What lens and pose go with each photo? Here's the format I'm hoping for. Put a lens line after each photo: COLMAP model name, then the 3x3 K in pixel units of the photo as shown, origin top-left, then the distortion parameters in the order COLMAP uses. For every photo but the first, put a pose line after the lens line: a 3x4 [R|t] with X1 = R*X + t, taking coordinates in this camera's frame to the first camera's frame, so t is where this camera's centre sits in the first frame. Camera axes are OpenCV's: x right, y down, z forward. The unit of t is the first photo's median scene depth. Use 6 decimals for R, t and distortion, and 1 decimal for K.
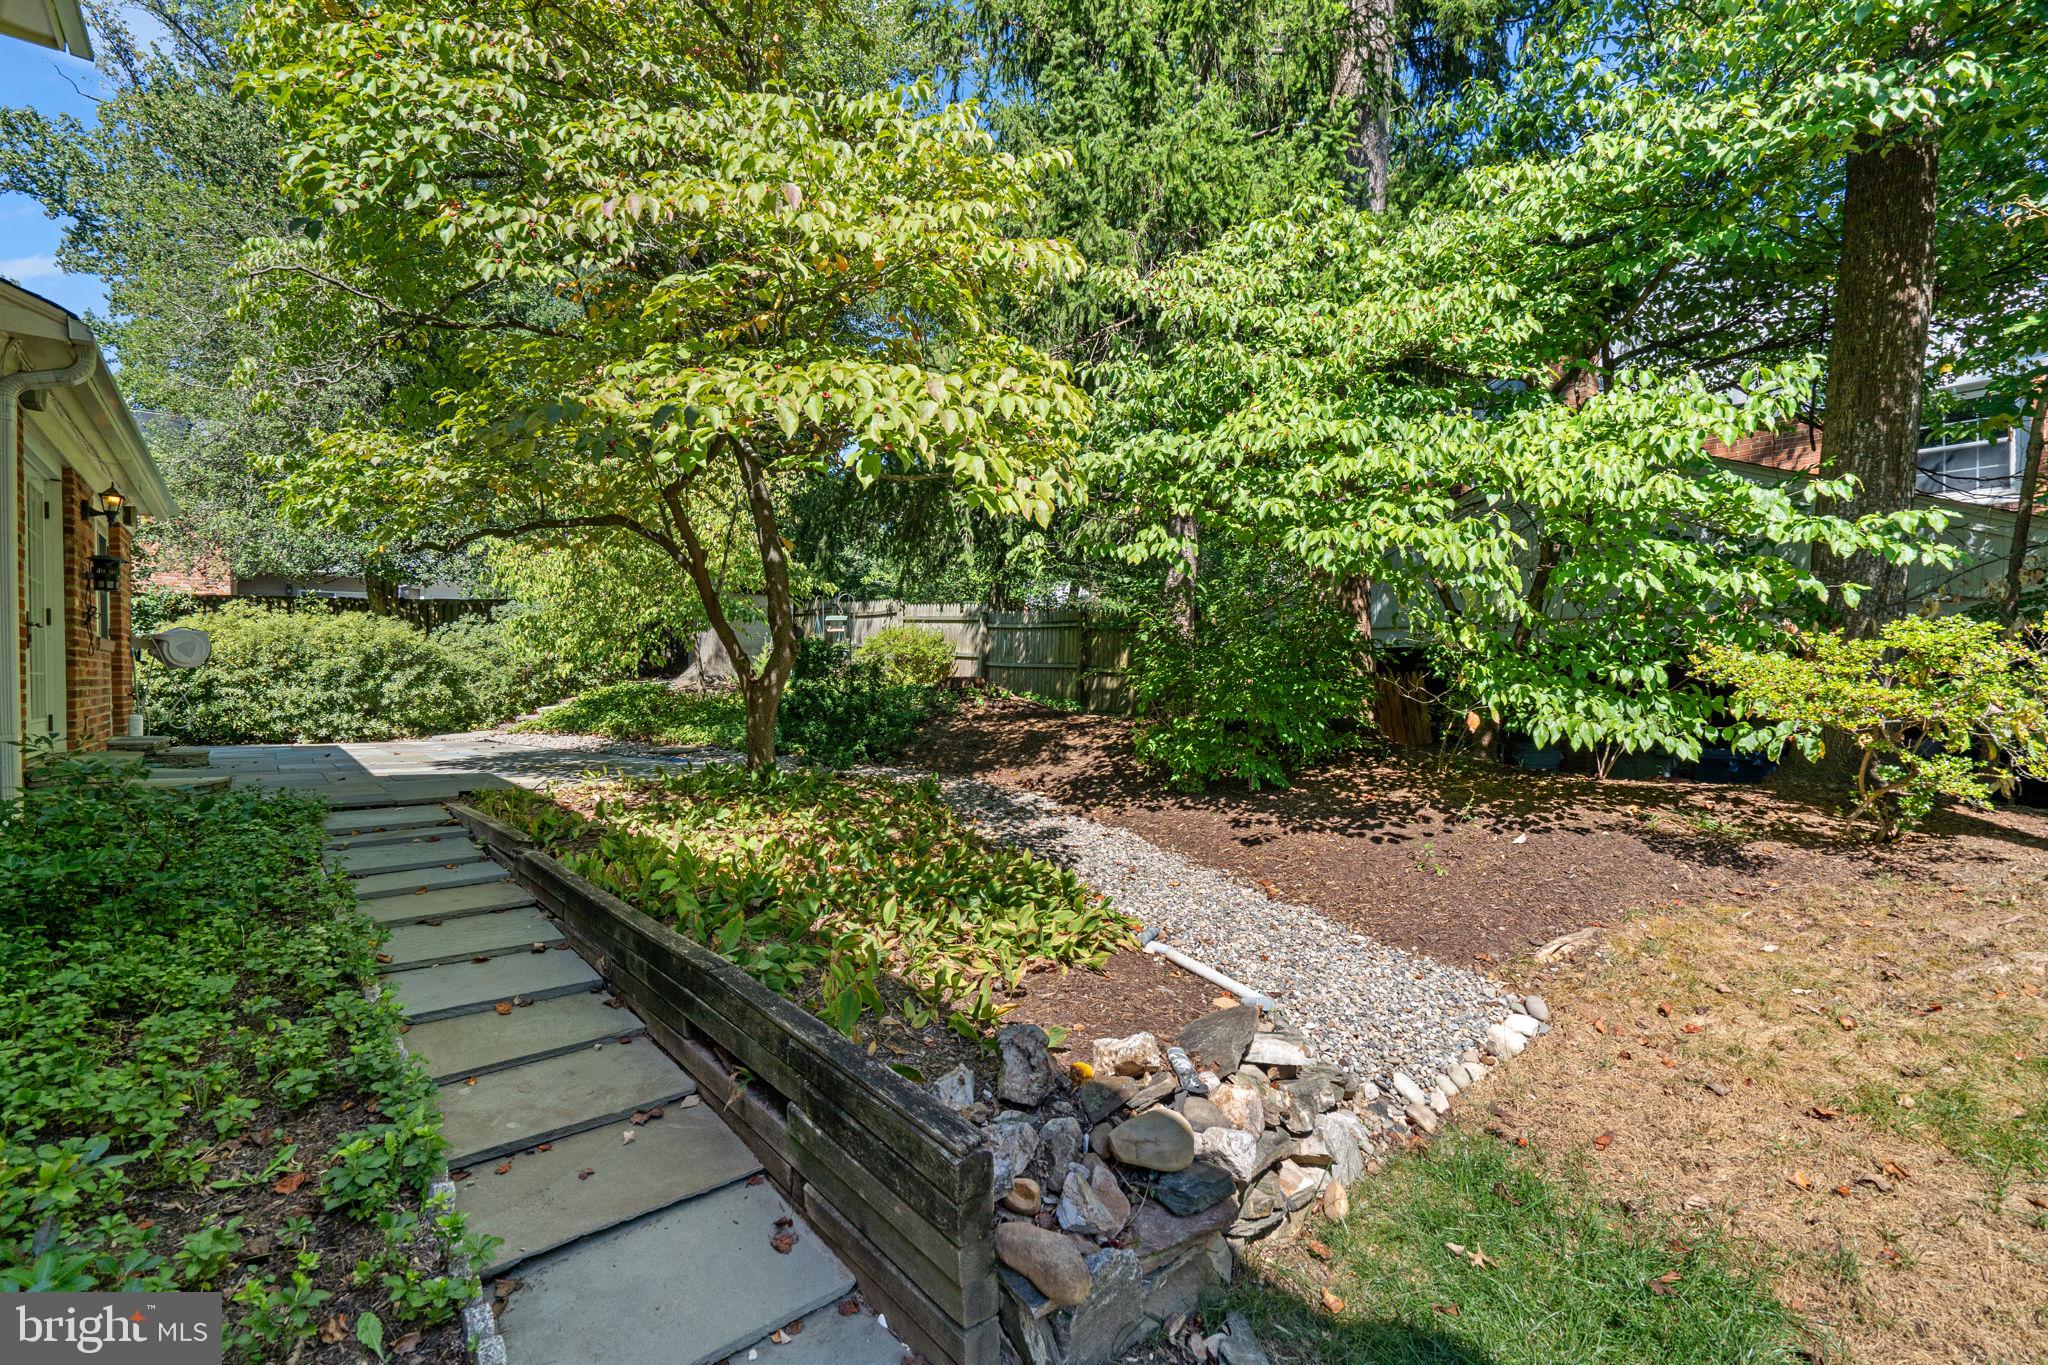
lens RADIAL K [[890.2, 0, 1024.0], [0, 890.2, 682.5], [0, 0, 1]] dist [-0.000772, -0.000085]
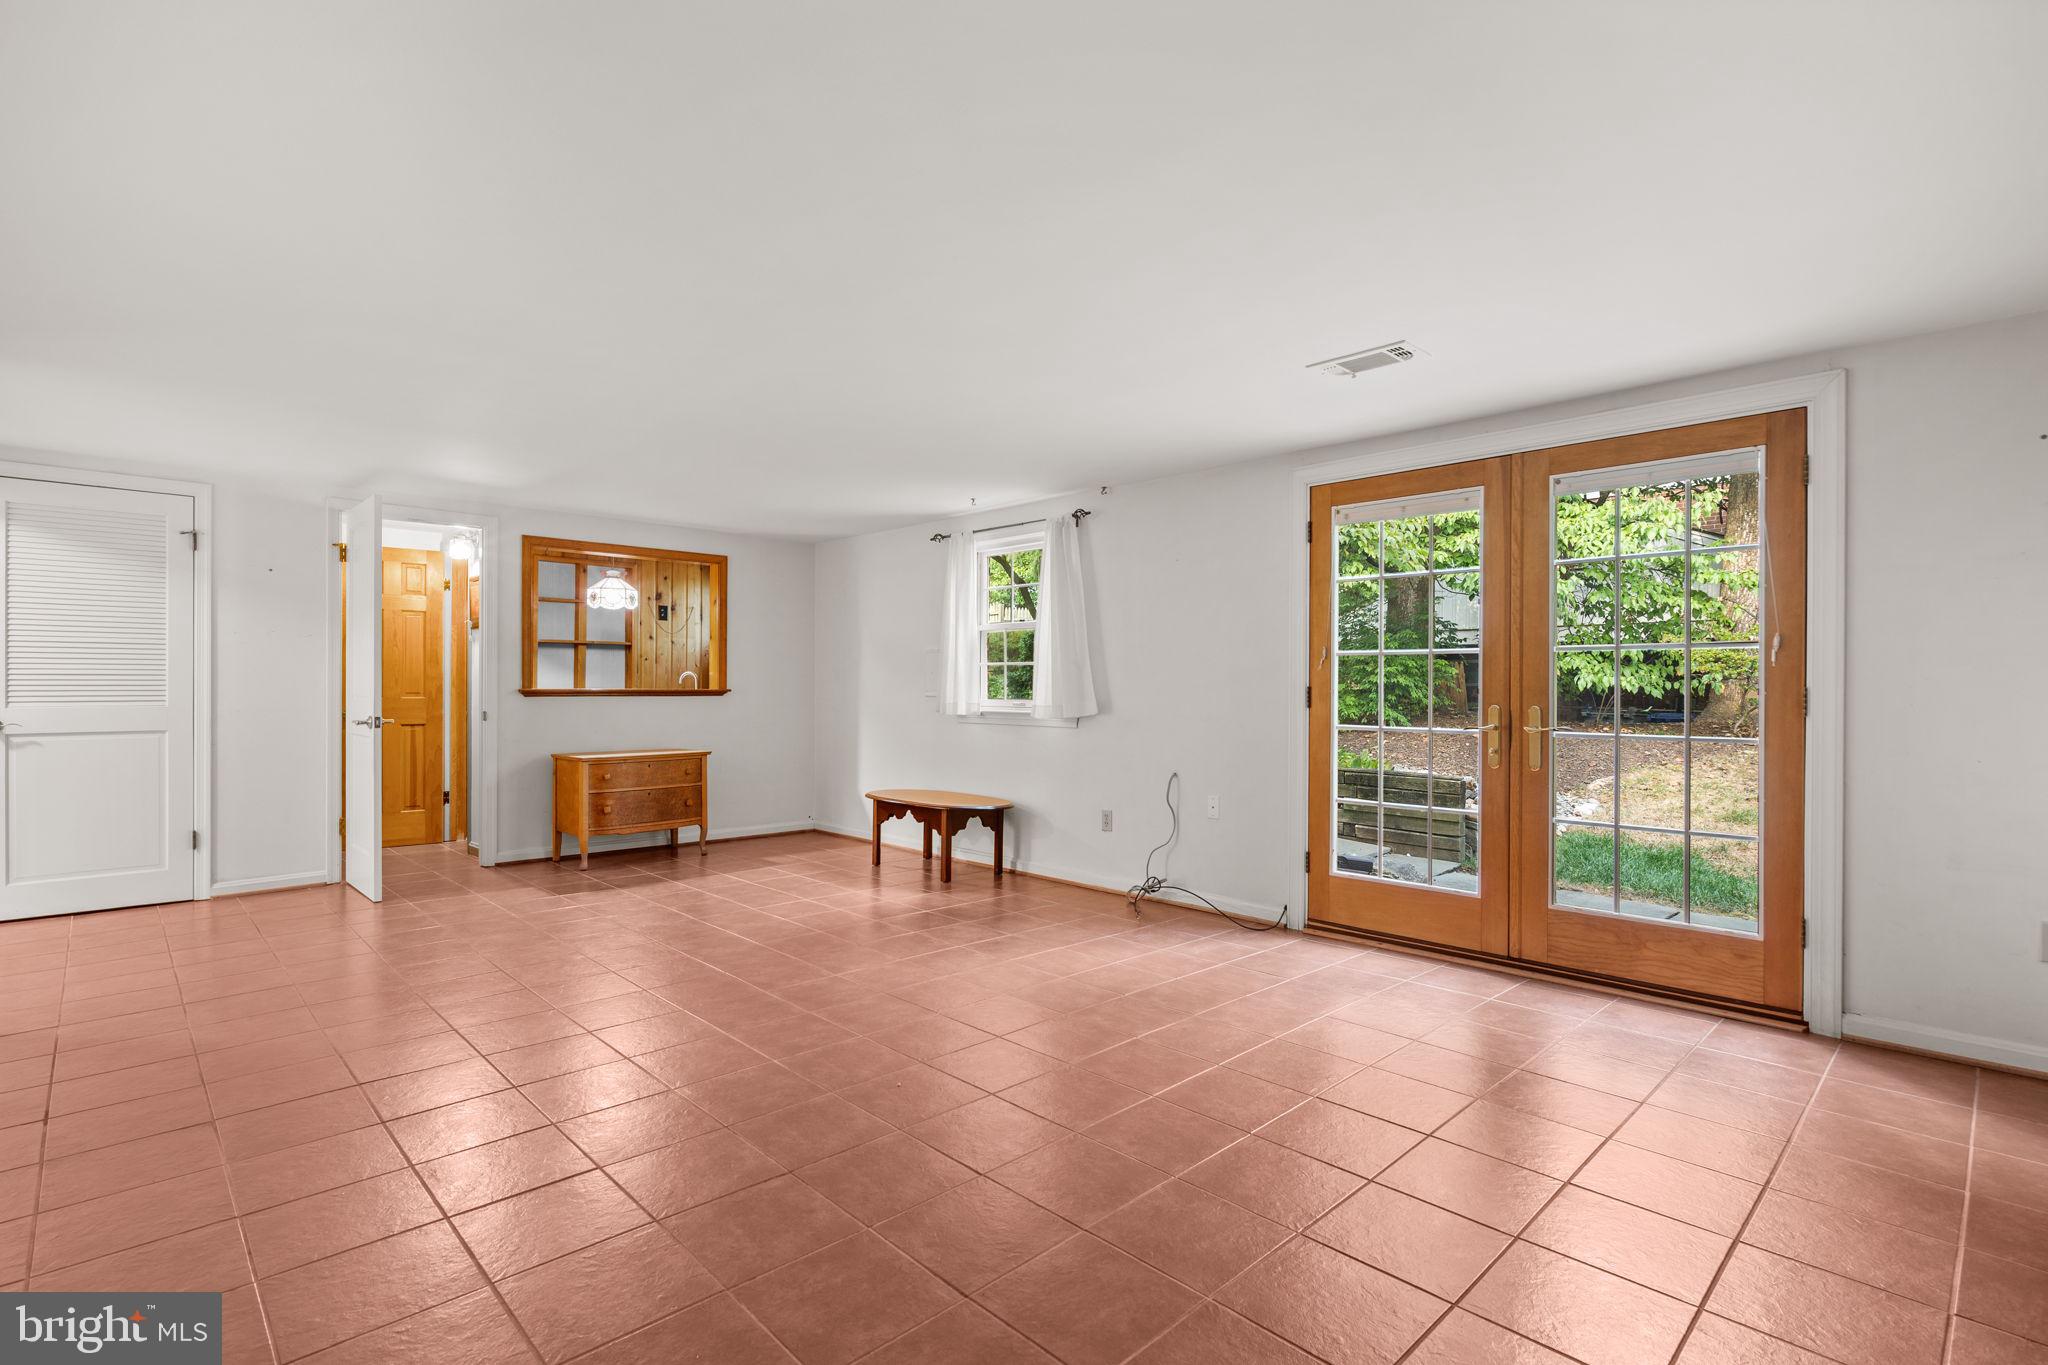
lens RADIAL K [[936.4, 0, 1018.8], [0, 936.4, 694.5], [0, 0, 1]] dist [-0.001552, 0.000129]
pose [[0.998065, -0.010988, 0.061199, -0.713868], [0.009537, 0.999668, 0.023953, 0.023118], [-0.061441, -0.023323, 0.997838, -0.881558]]
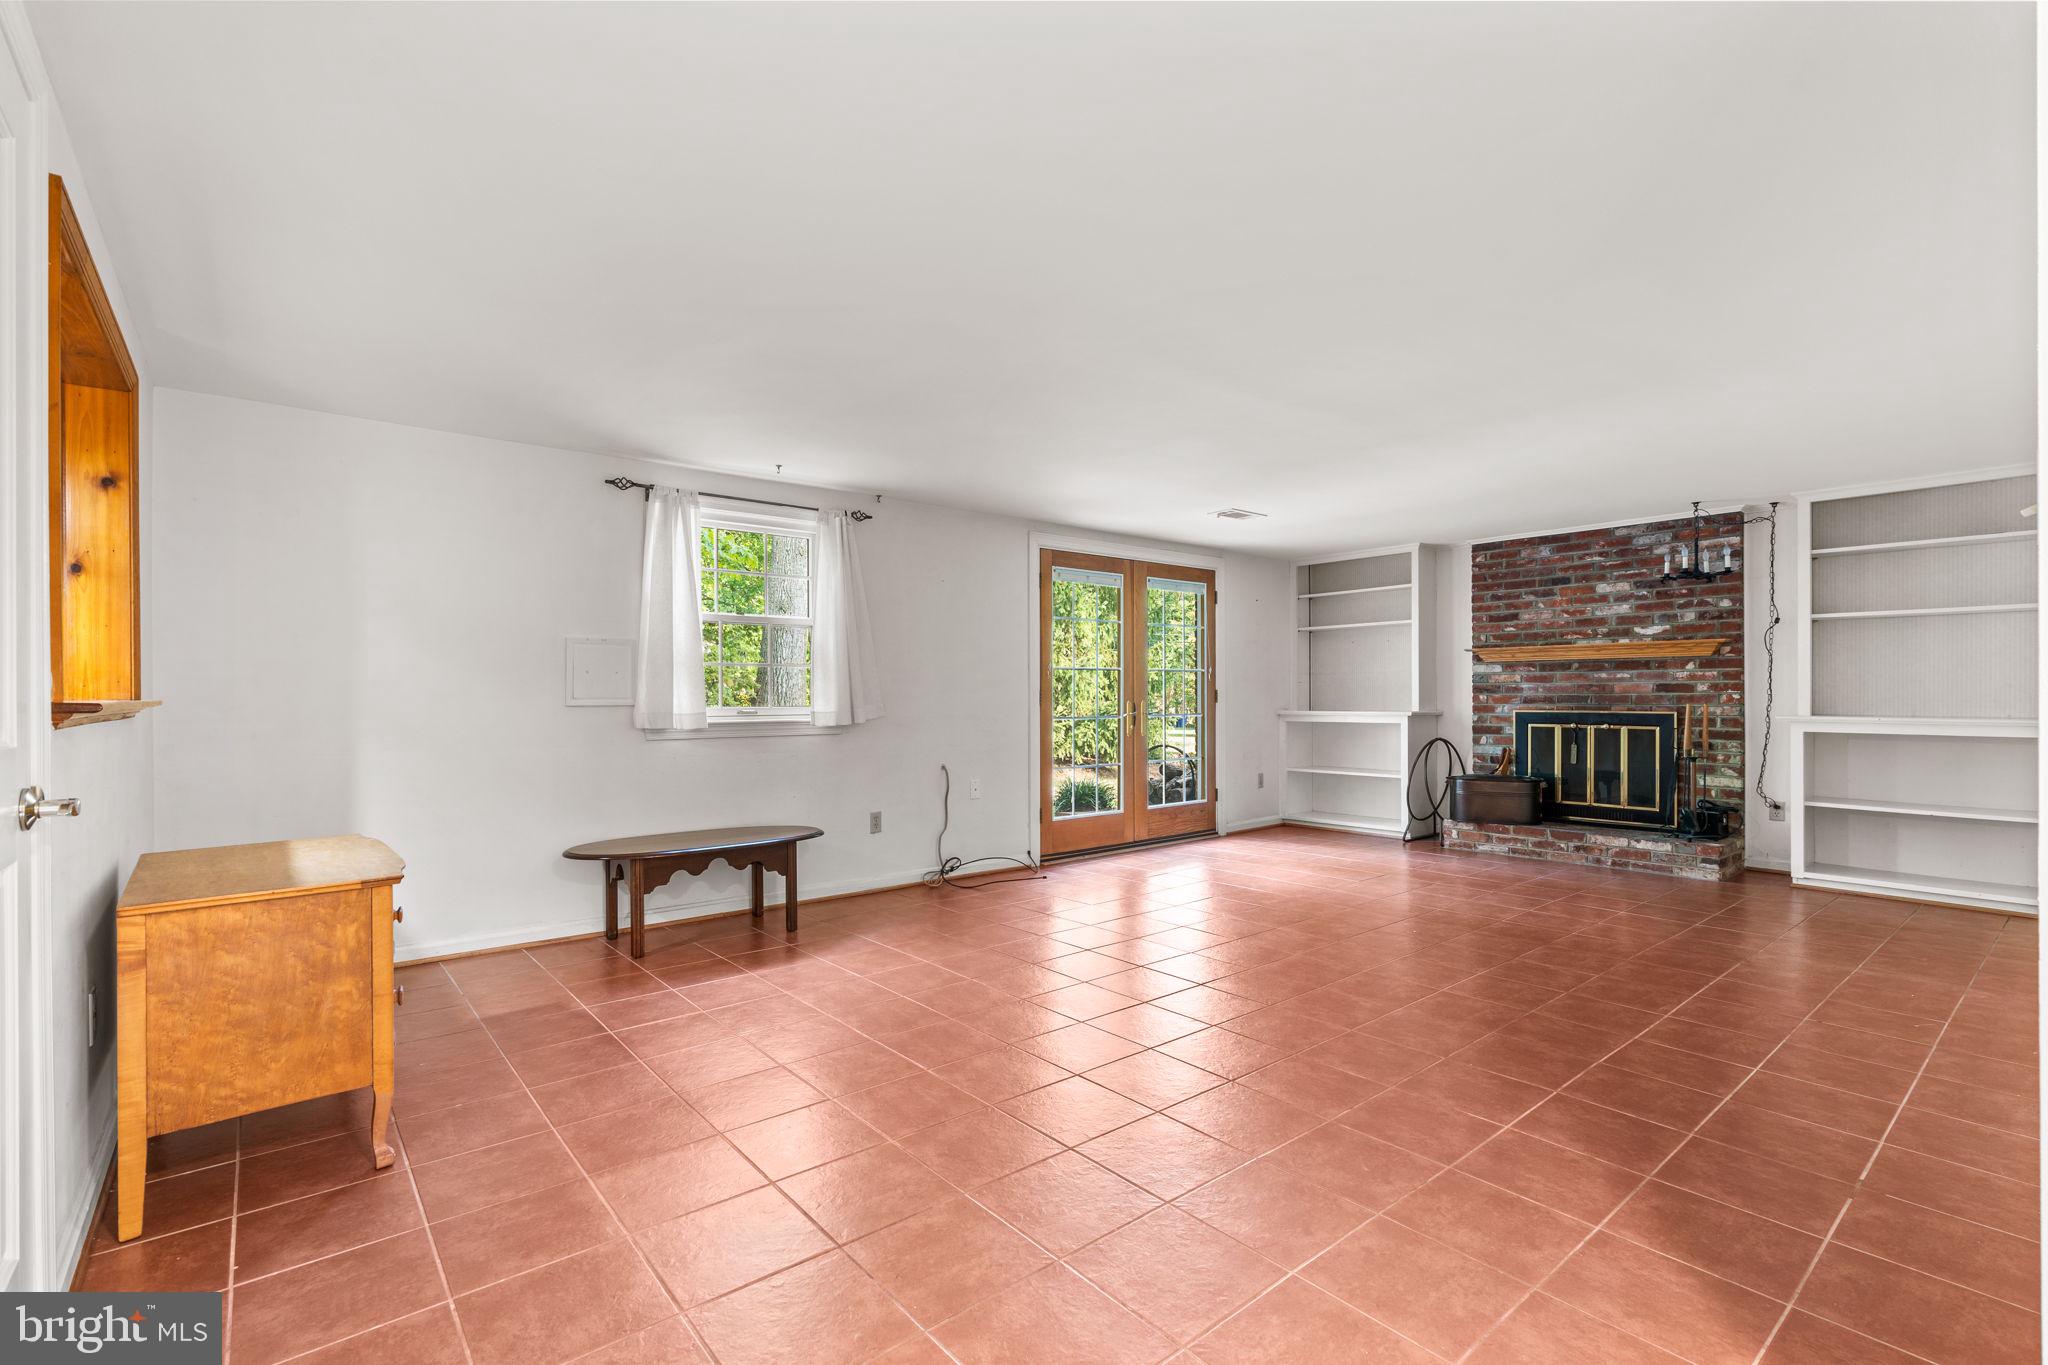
lens RADIAL K [[921.9, 0, 1024.0], [0, 921.9, 682.5], [0, 0, 1]] dist [-0.000838, -0.000824]
pose [[0.031660, -0.003718, 0.999492, -3.193692], [-0.011275, 0.999928, 0.004077, 0.027964], [-0.999435, -0.011398, 0.031616, 1.468232]]
